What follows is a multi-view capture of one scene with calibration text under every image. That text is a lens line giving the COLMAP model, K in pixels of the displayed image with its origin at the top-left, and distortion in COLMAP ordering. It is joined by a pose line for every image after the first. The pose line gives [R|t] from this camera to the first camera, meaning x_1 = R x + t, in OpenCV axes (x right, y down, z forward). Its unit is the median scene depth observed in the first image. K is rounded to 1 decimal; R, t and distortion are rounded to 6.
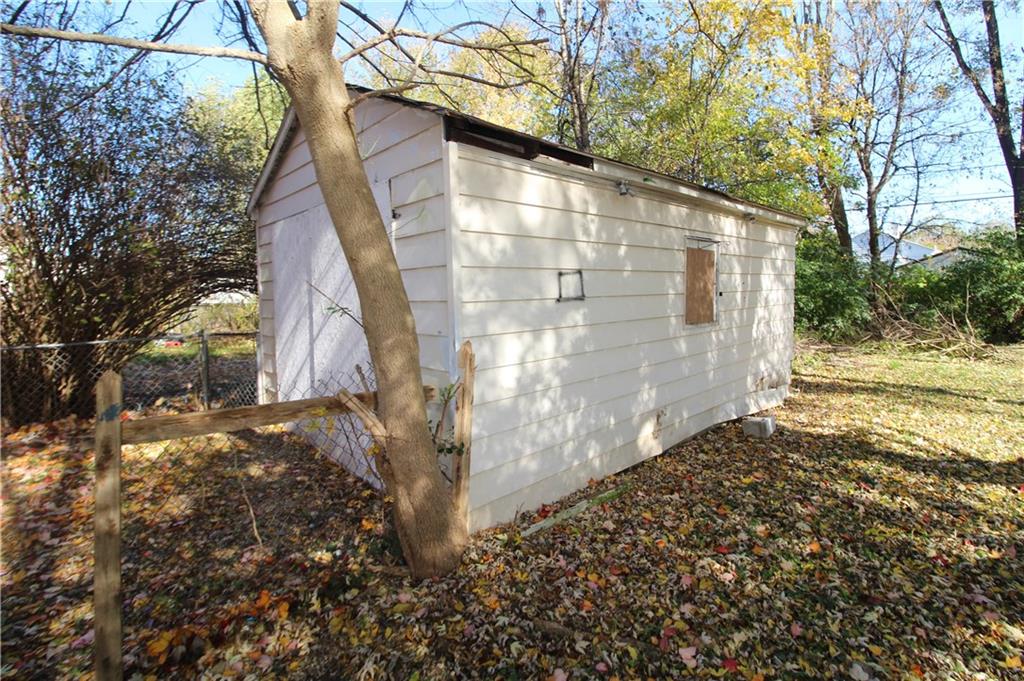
lens RADIAL K [[469.2, 0, 509.8], [0, 469.2, 341.3], [0, 0, 1]] dist [-0.004369, -0.001663]
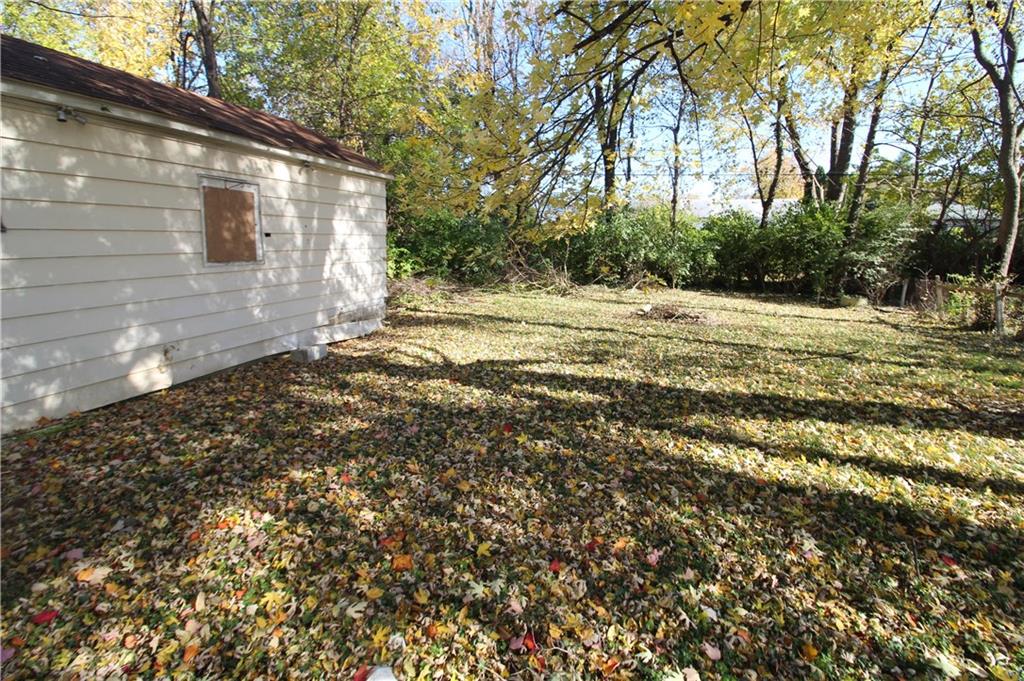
lens RADIAL K [[469.2, 0, 511.5], [0, 469.2, 338.8], [0, 0, 1]] dist [-0.004369, -0.001663]
pose [[0.873737, -0.067386, 0.481709, 0.409472], [0.018069, 0.994170, 0.106299, 0.030951], [-0.486063, -0.084174, 0.869860, -0.222844]]
